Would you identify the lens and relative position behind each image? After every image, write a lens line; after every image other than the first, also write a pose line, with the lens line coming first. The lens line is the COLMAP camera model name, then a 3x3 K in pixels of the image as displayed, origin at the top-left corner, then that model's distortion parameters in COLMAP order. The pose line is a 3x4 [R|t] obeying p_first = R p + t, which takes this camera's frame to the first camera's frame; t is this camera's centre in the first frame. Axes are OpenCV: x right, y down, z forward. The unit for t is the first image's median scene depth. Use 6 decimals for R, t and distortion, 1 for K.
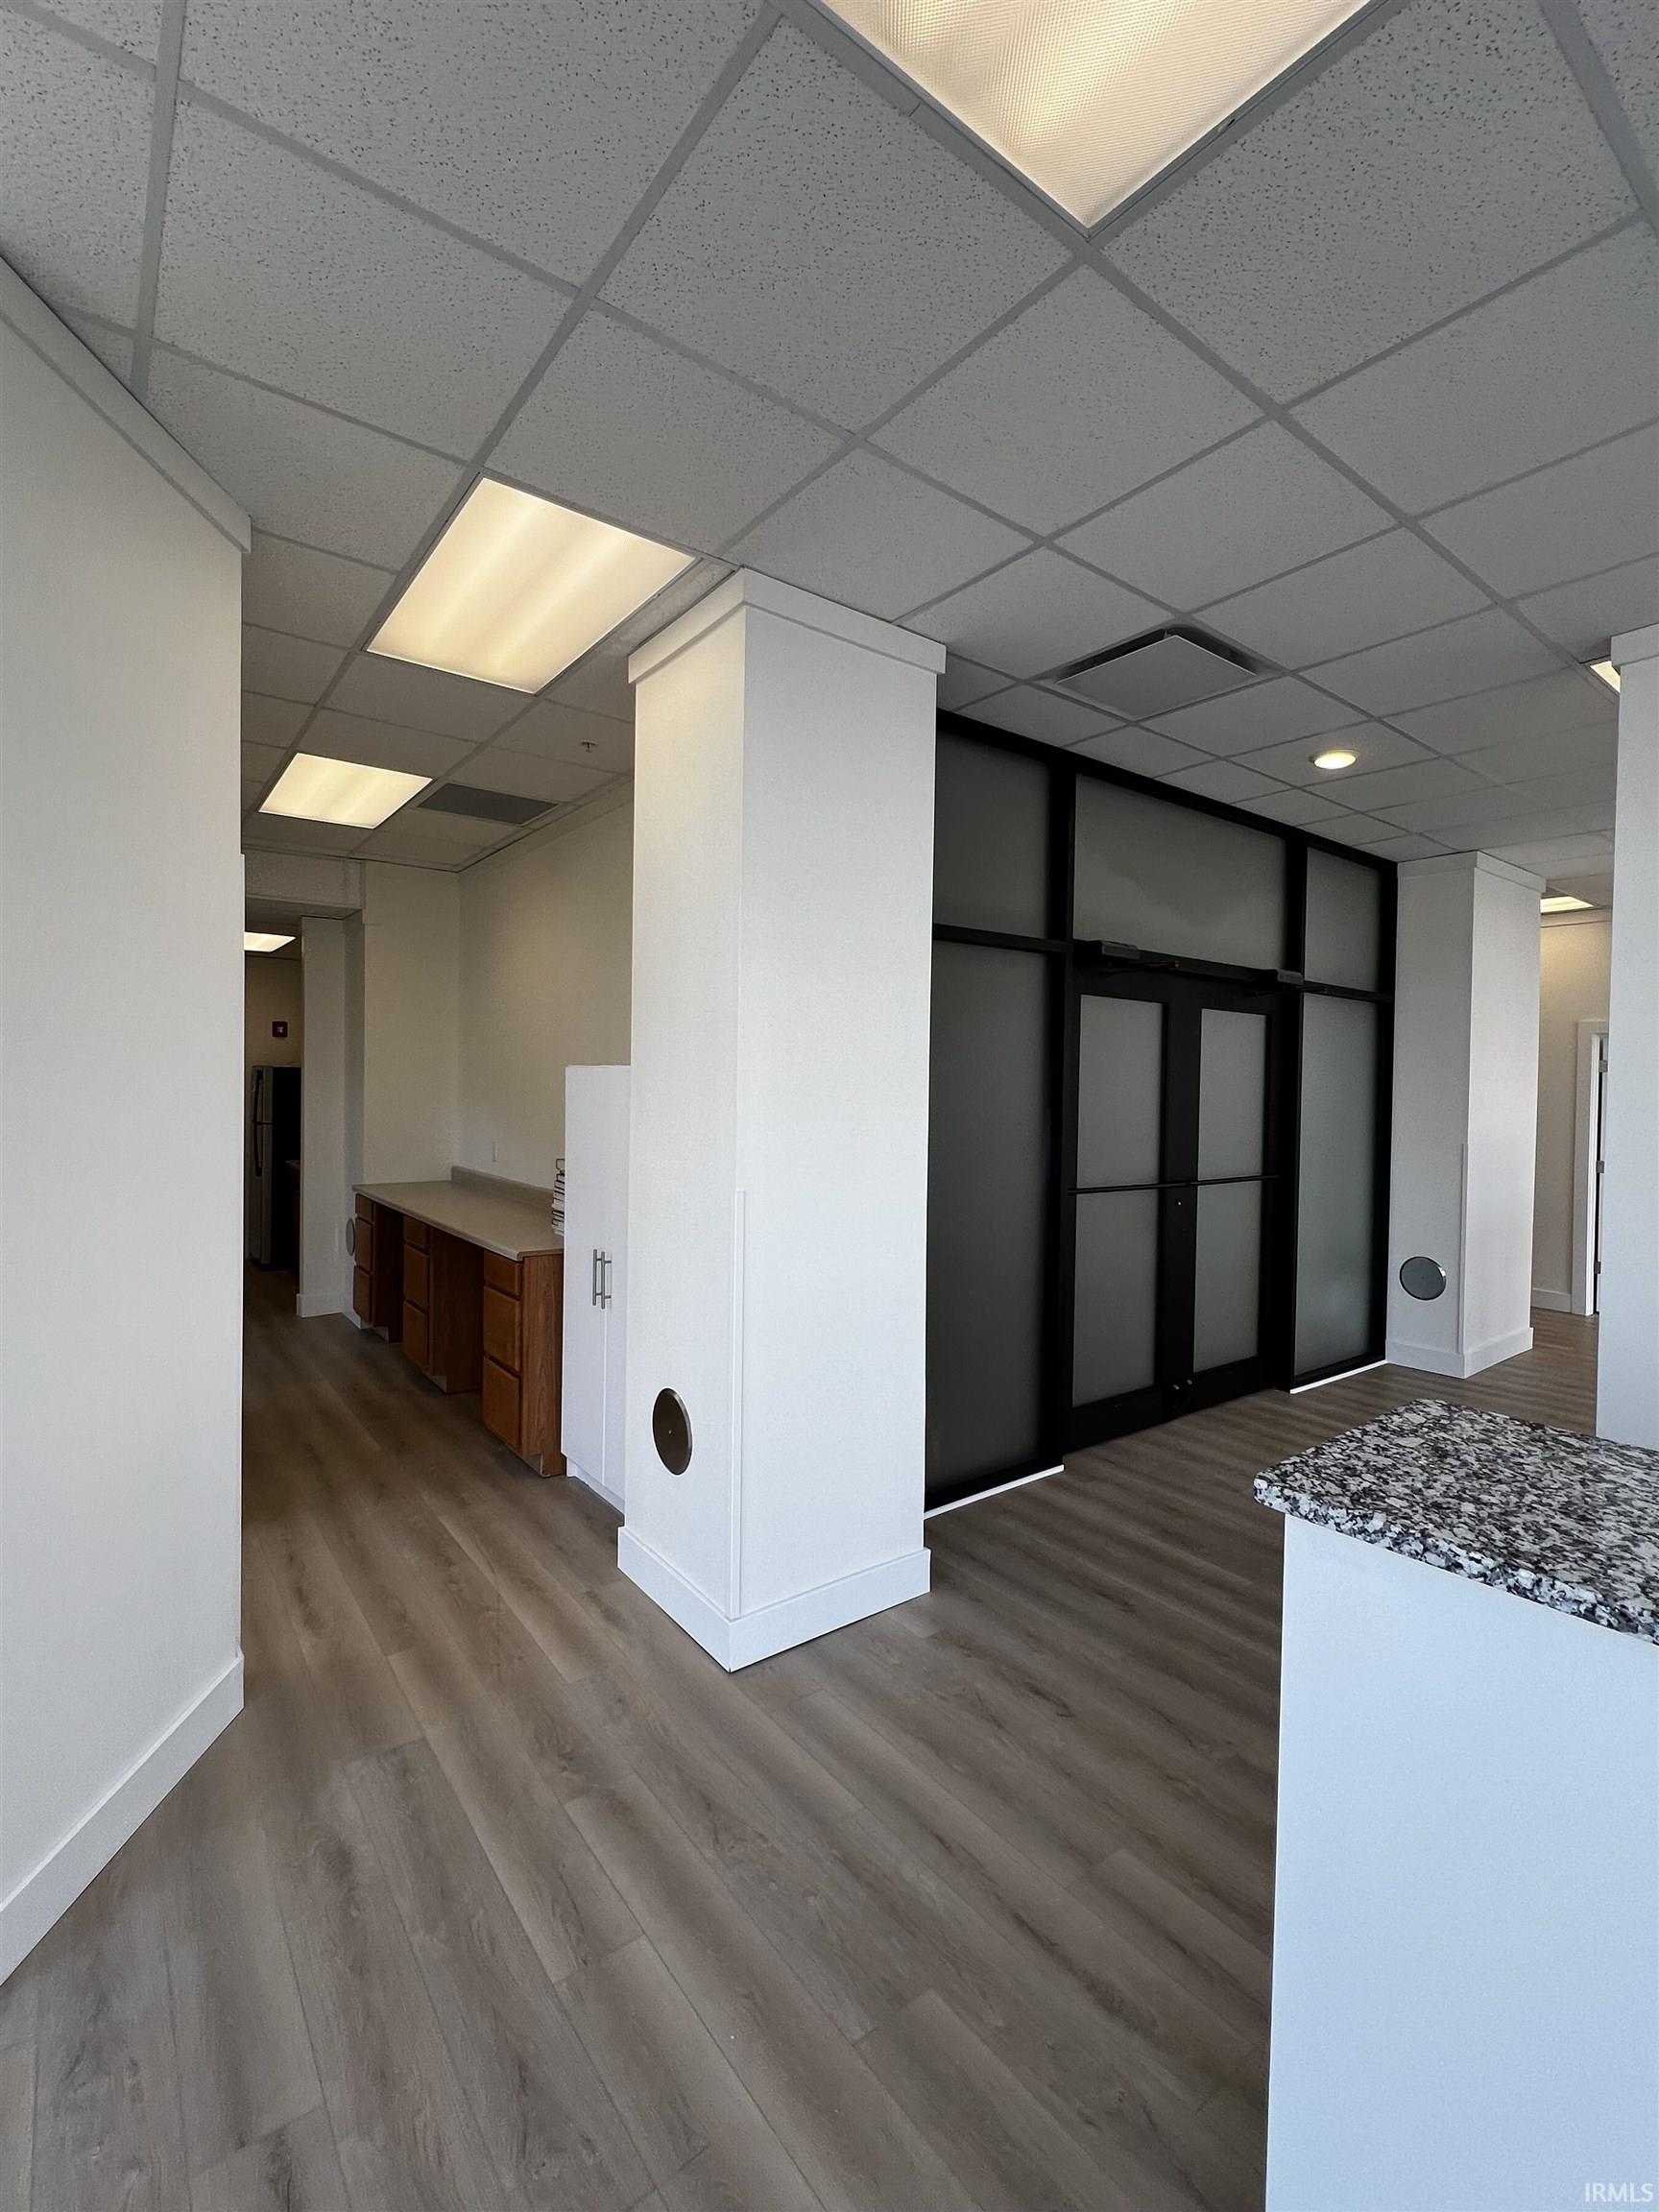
lens RADIAL K [[992.4, 0, 830.8], [0, 992.4, 1104.2], [0, 0, 1]] dist [-0.000320, 0.000720]
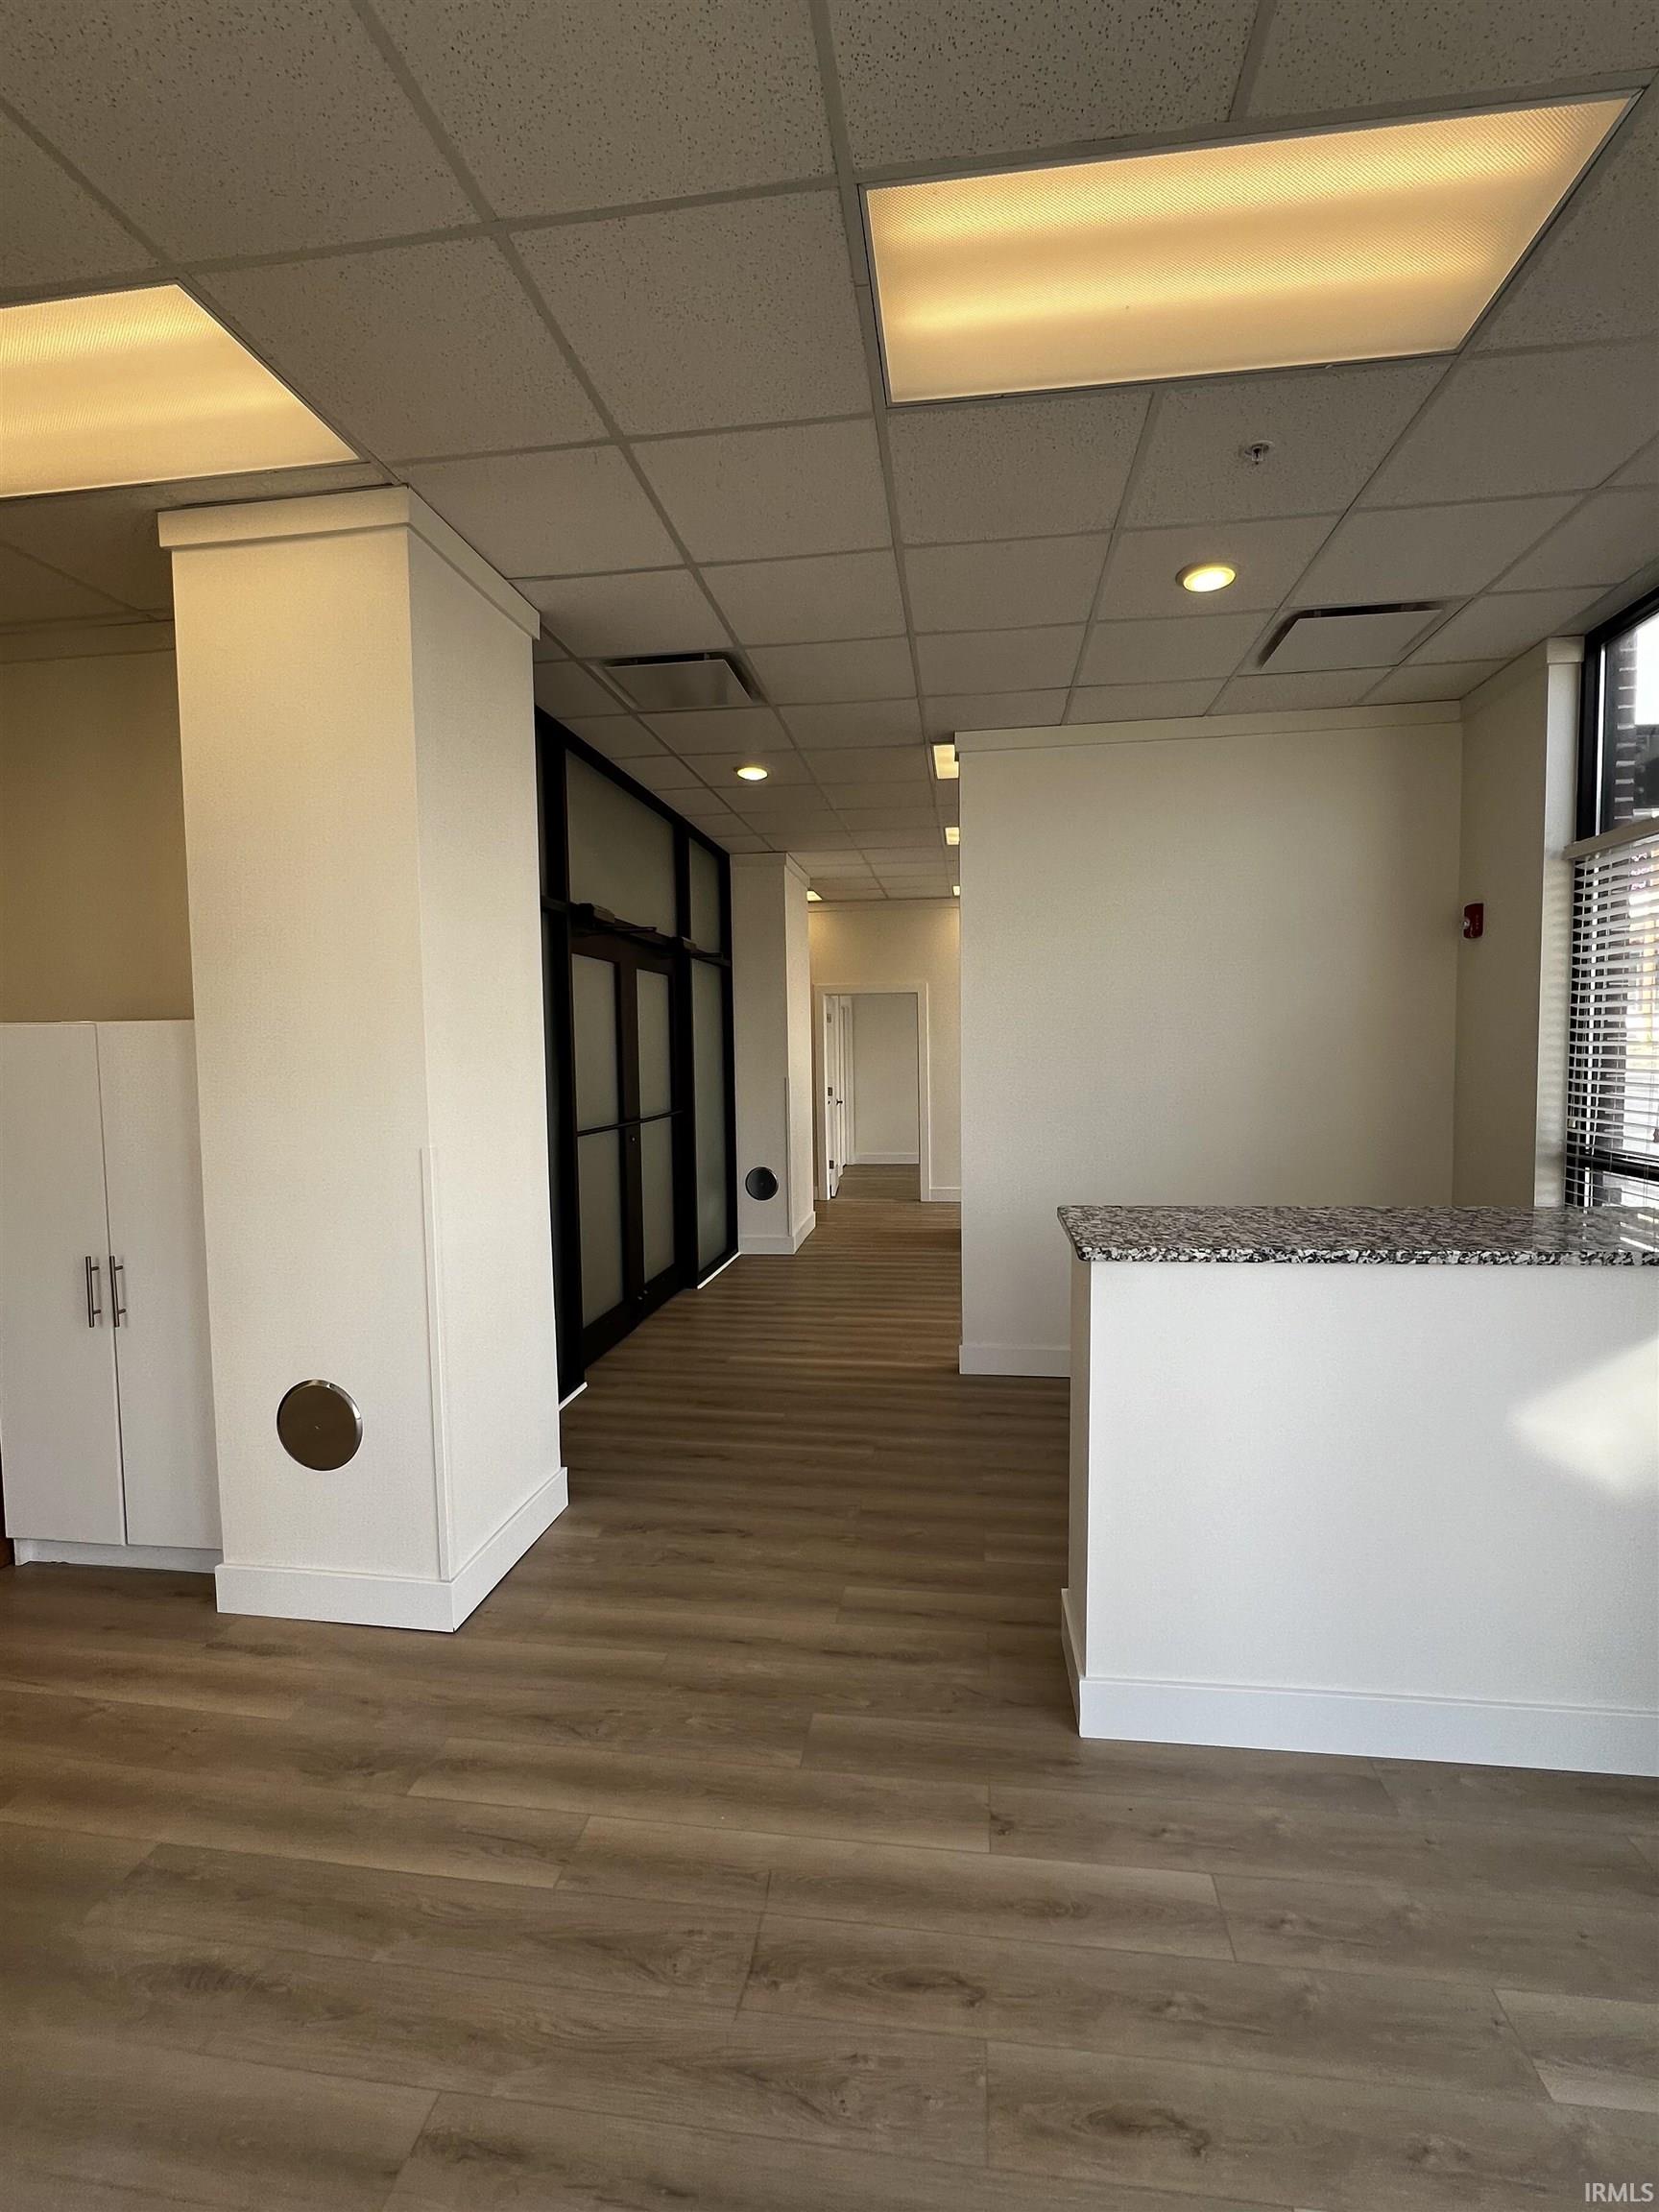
lens RADIAL K [[992.4, 0, 841.7], [0, 992.4, 1106.5], [0, 0, 1]] dist [-0.000320, 0.000720]
pose [[0.710091, -0.070007, 0.700621, -0.334040], [0.038540, 0.997418, 0.060603, 0.002955], [-0.703054, -0.016032, 0.710955, 0.021737]]
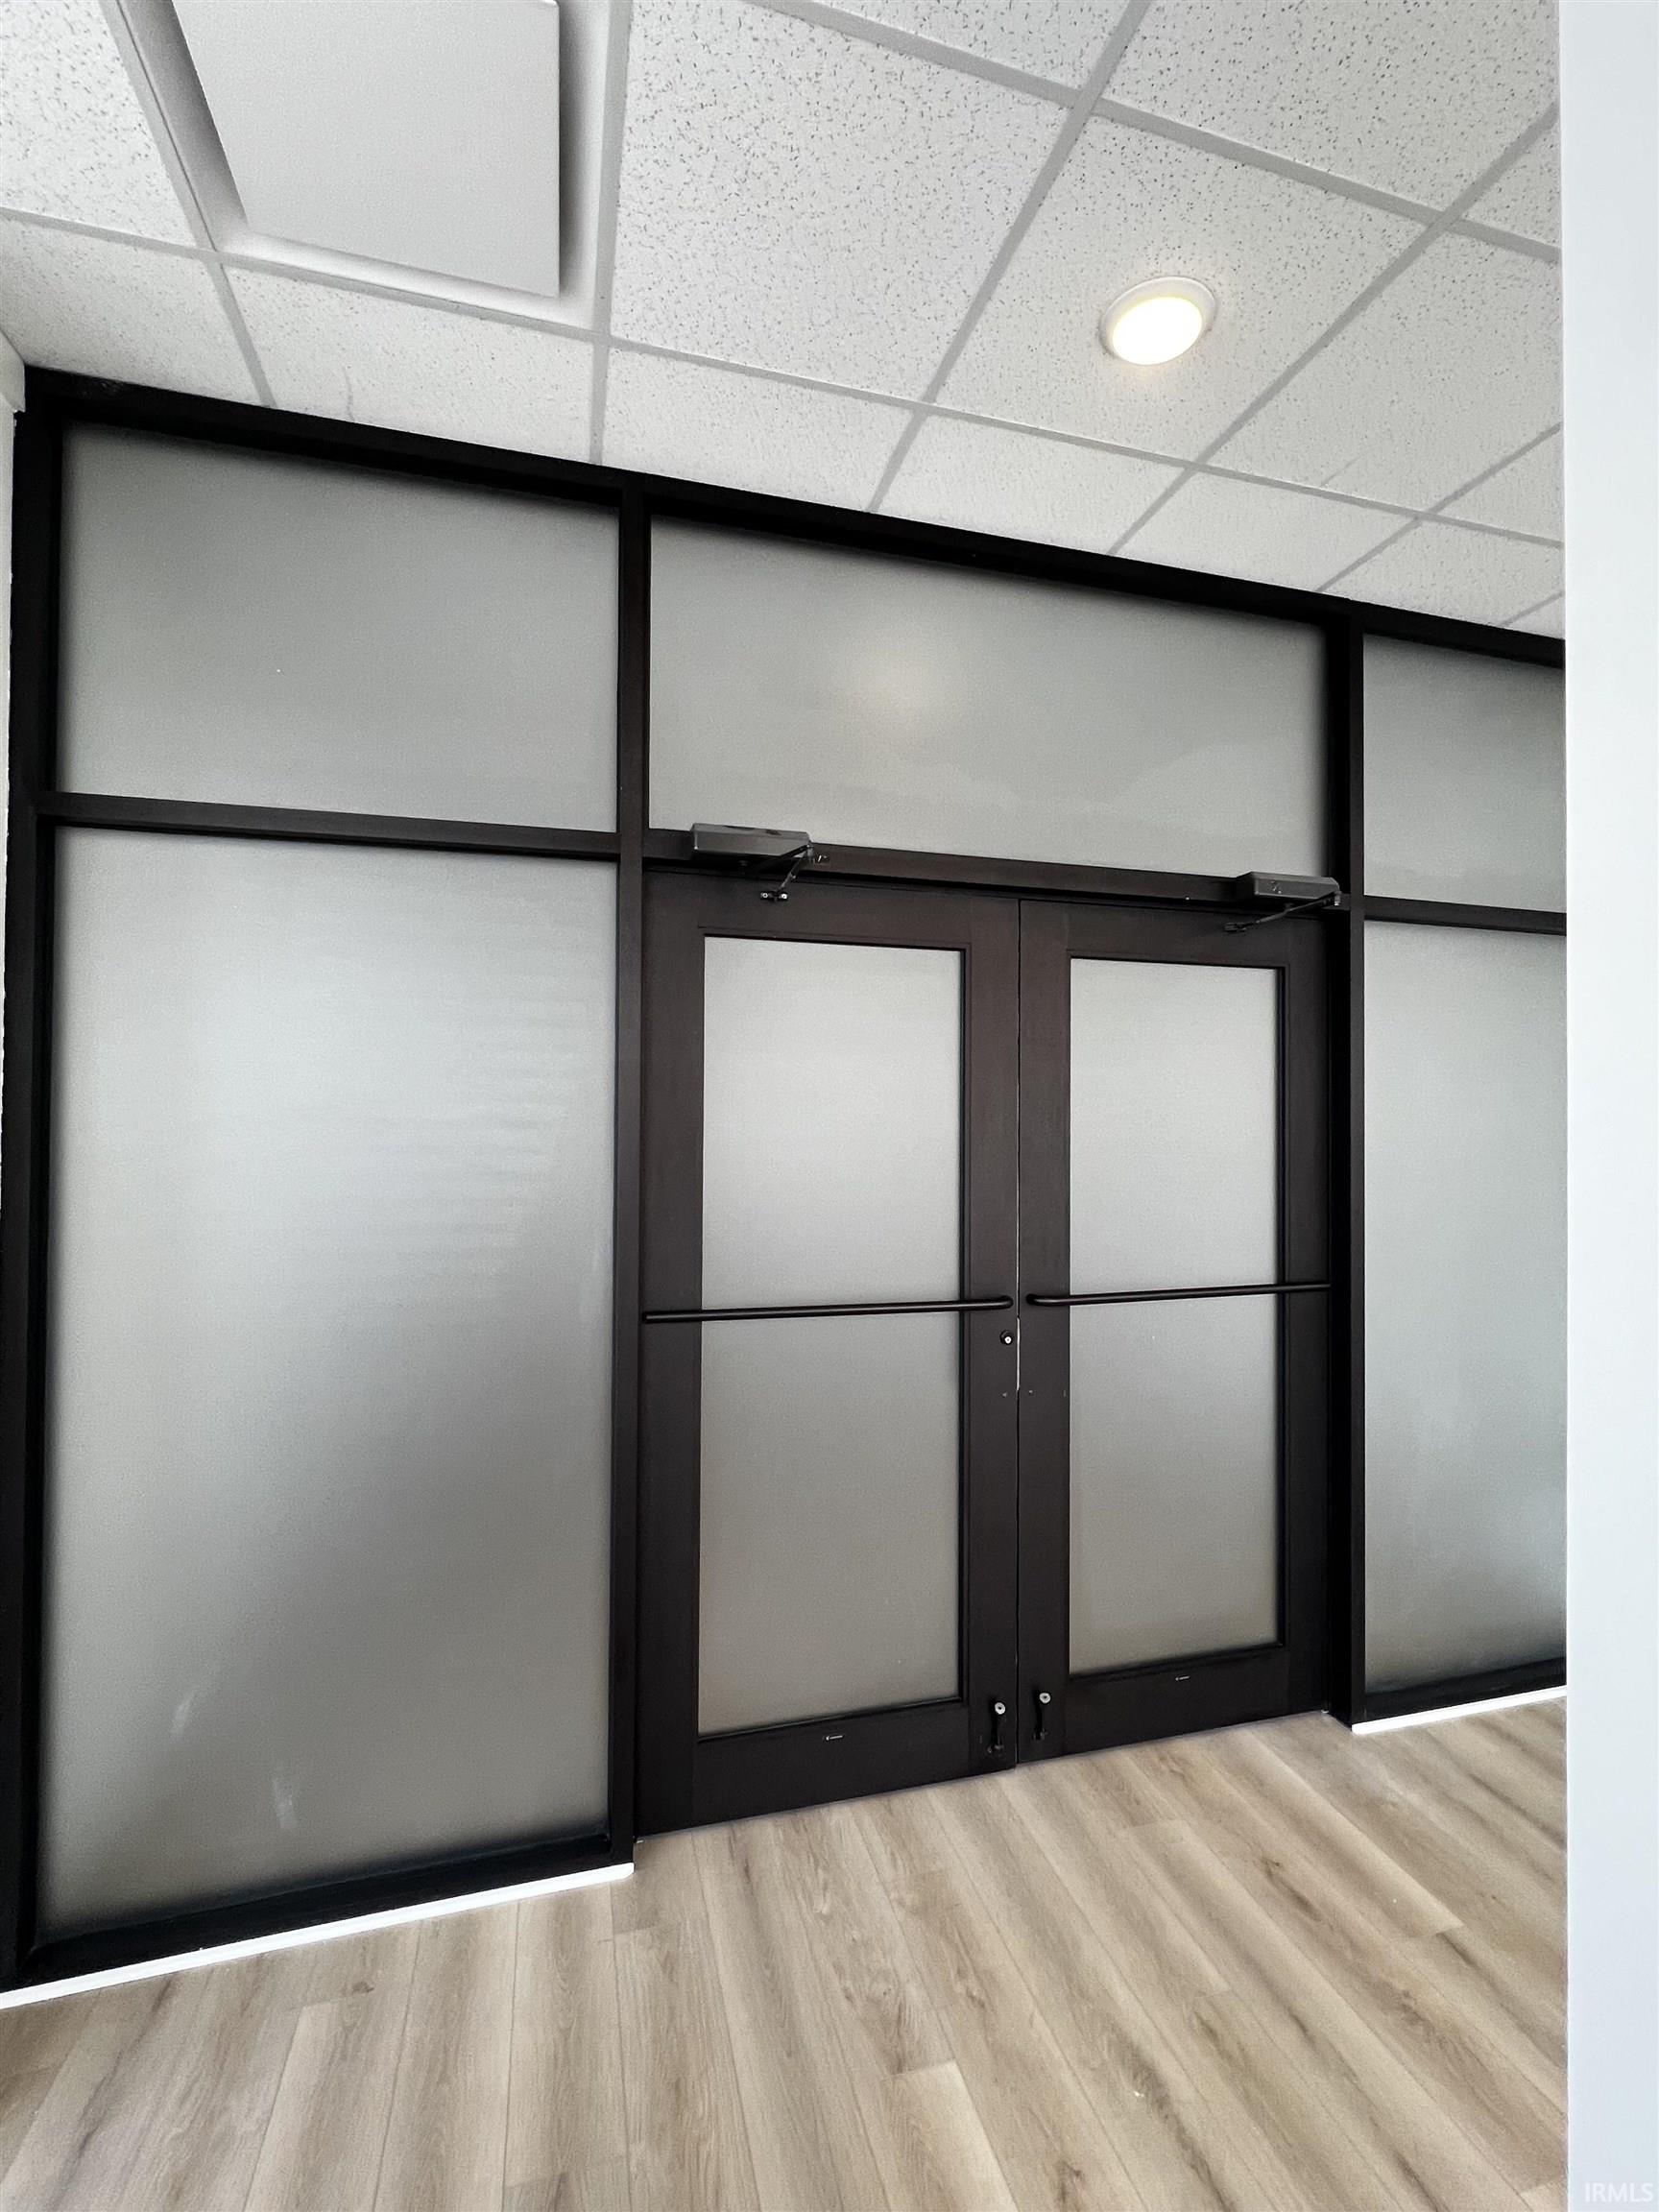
lens RADIAL K [[992.4, 0, 829.9], [0, 992.4, 1095.2], [0, 0, 1]] dist [-0.000320, 0.000720]
pose [[0.928793, -0.009808, -0.370469, 0.549287], [-0.002536, 0.999458, -0.032818, -0.011289], [0.370590, 0.031421, 0.928265, 0.588303]]
